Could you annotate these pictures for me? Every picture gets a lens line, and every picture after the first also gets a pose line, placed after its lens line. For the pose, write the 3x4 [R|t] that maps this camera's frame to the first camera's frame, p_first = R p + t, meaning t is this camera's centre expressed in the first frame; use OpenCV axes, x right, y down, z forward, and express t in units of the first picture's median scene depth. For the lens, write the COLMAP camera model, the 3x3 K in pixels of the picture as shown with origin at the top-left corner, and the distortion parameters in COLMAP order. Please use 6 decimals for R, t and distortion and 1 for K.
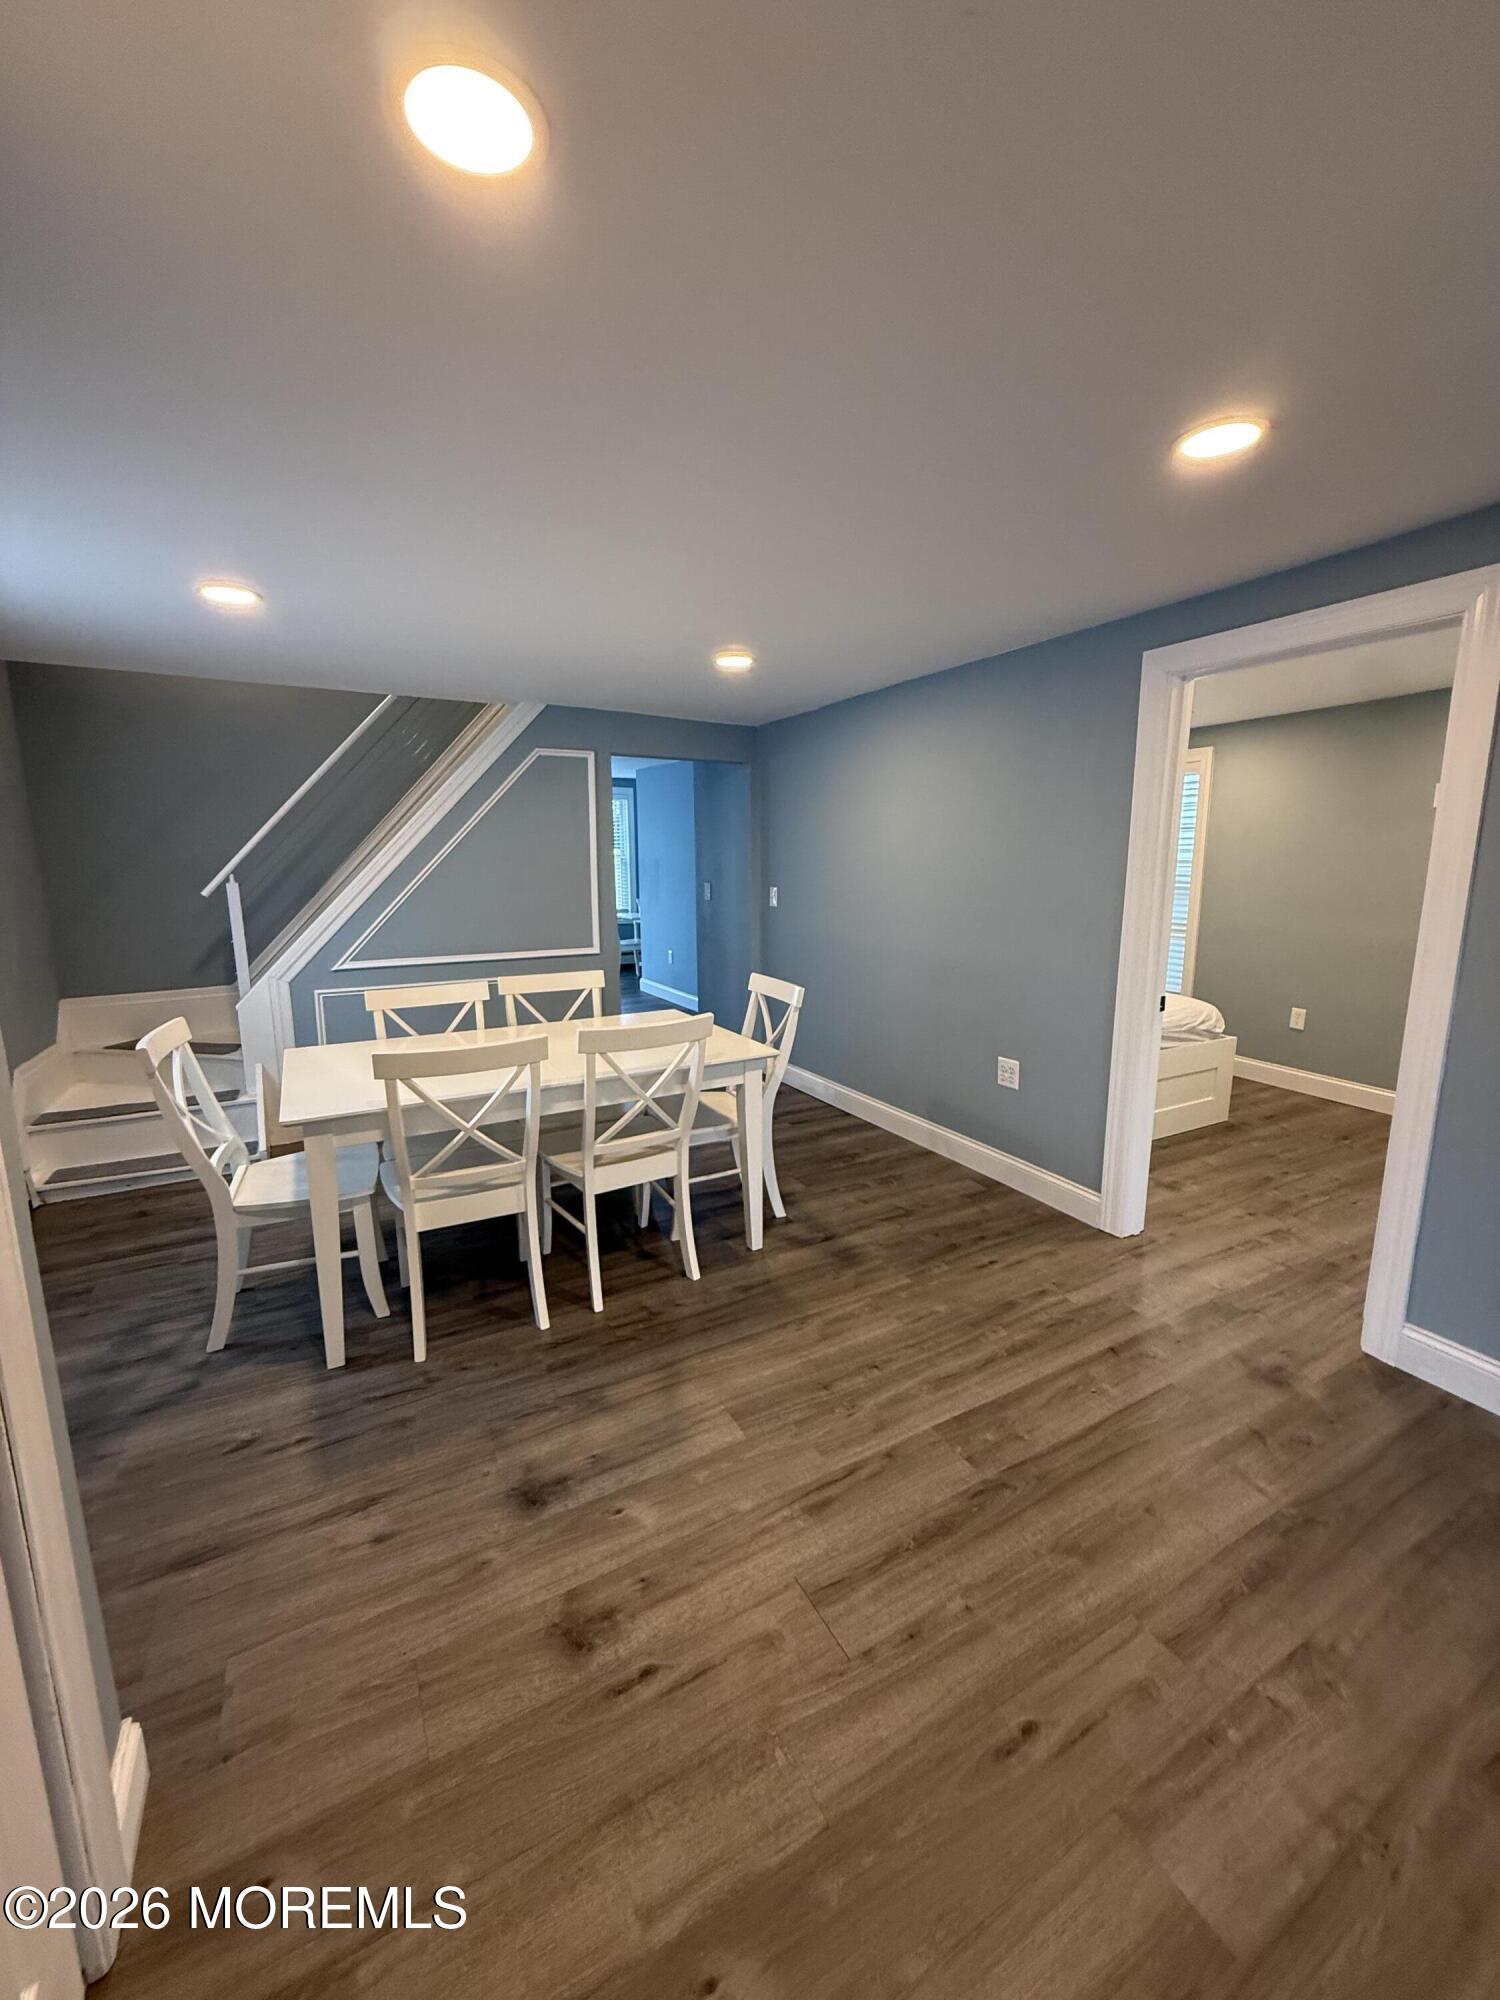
lens RADIAL K [[797.5, 0, 748.7], [0, 797.5, 994.7], [0, 0, 1]] dist [0.000781, 0.000554]
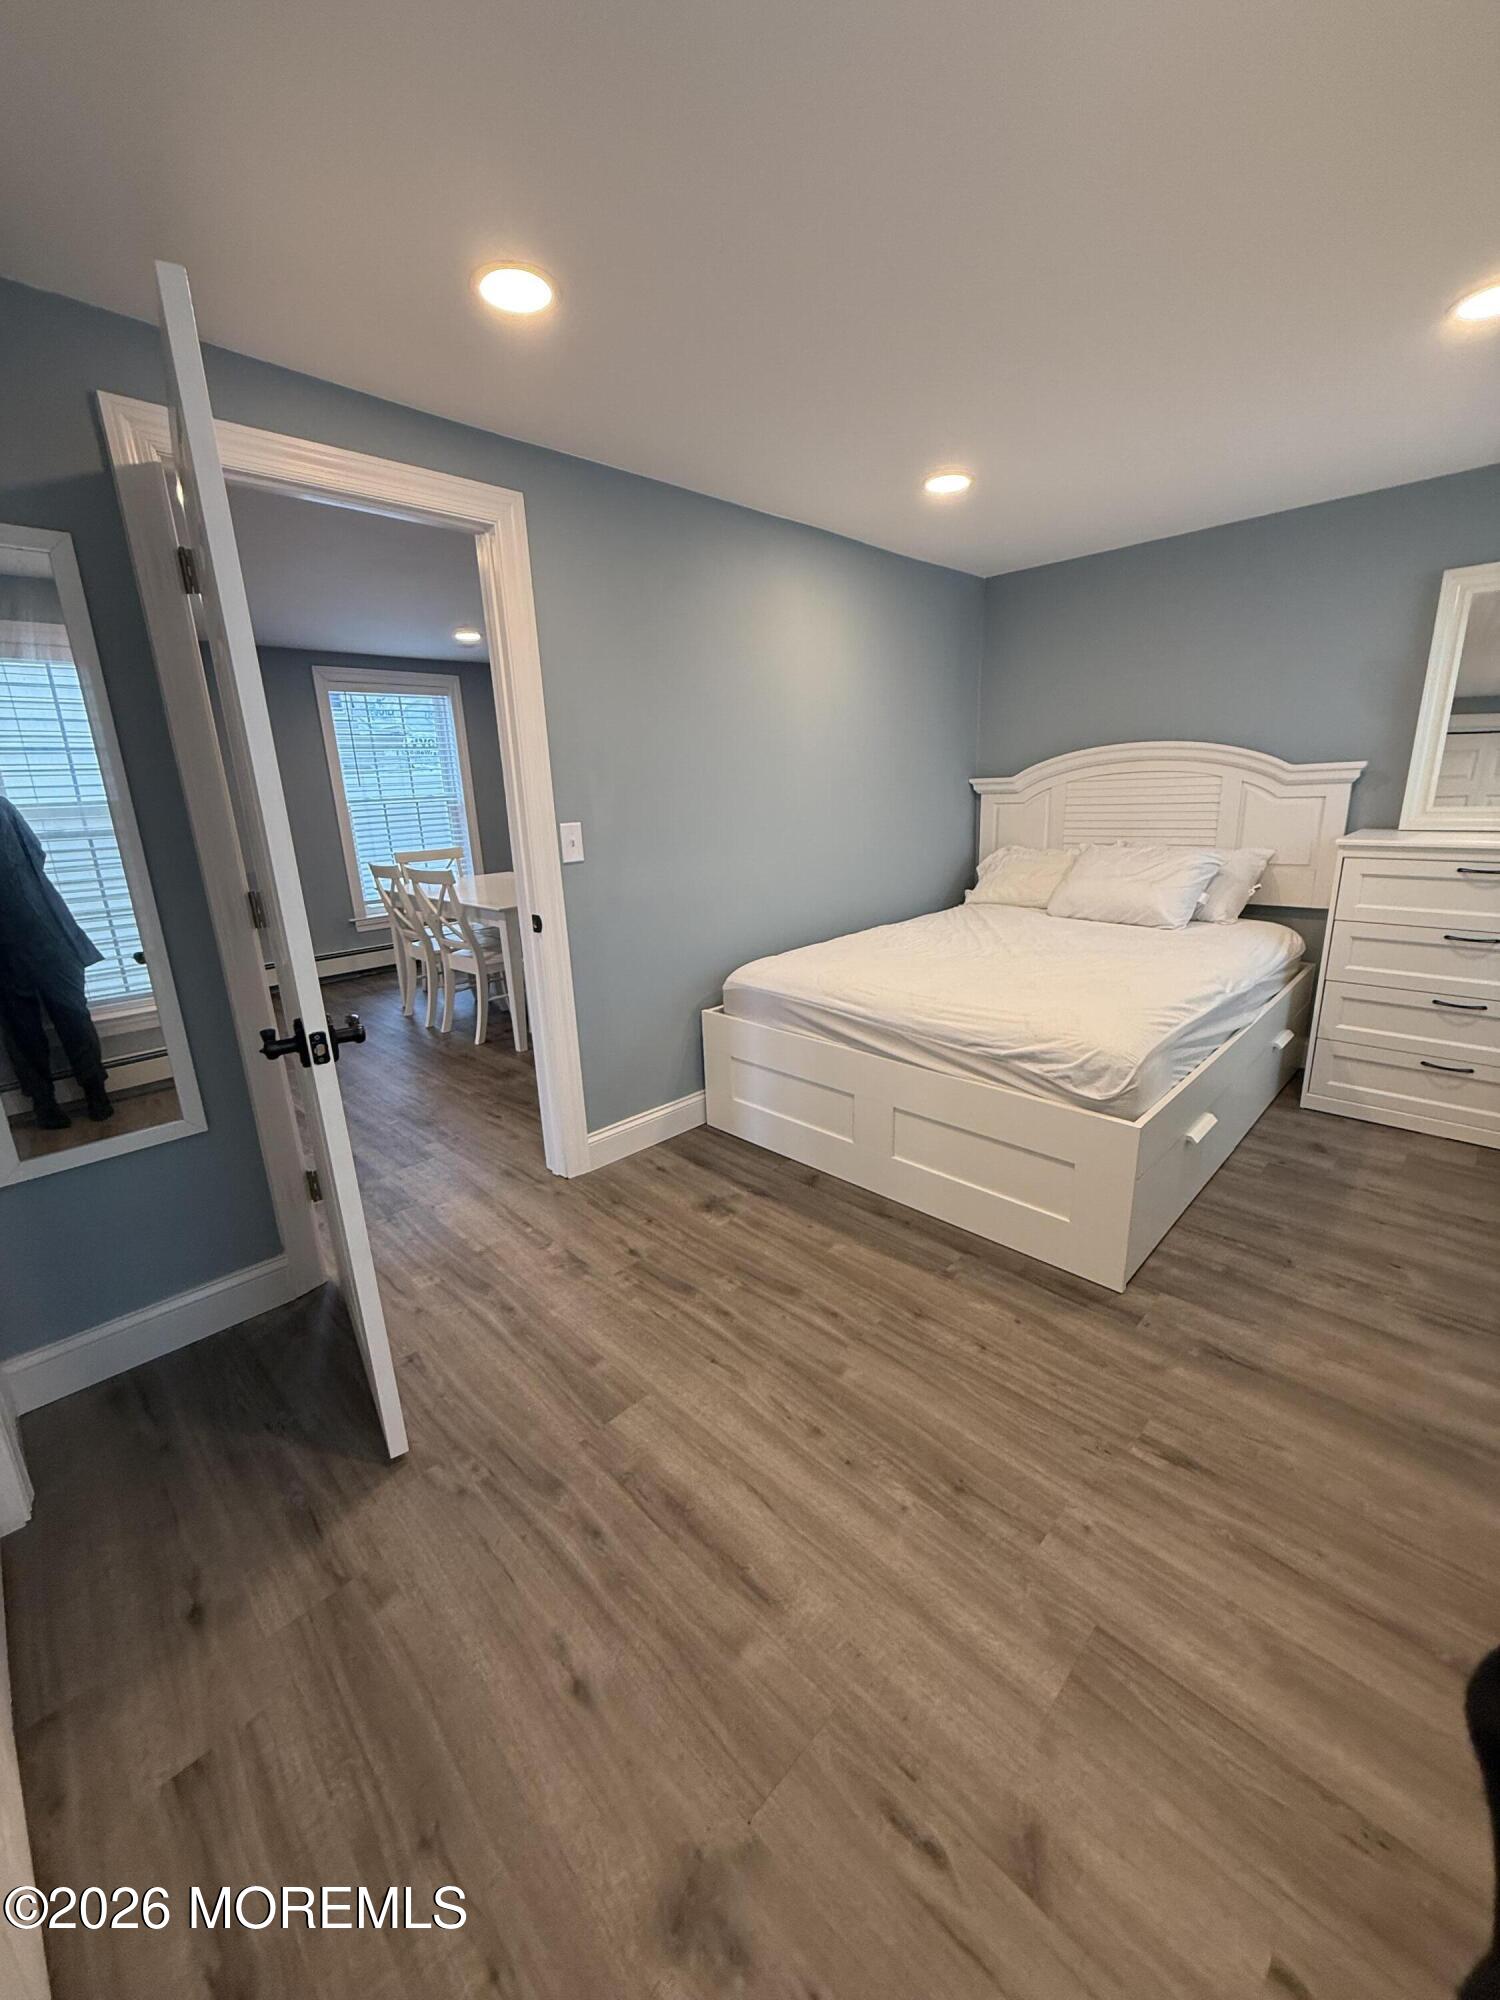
lens RADIAL K [[797.5, 0, 748.7], [0, 797.5, 994.7], [0, 0, 1]] dist [0.000781, 0.000554]
pose [[0.278595, 0.245694, -0.928450, 0.653284], [-0.126186, 0.967707, 0.218219, -0.061805], [0.952083, 0.056363, 0.300601, 0.447301]]
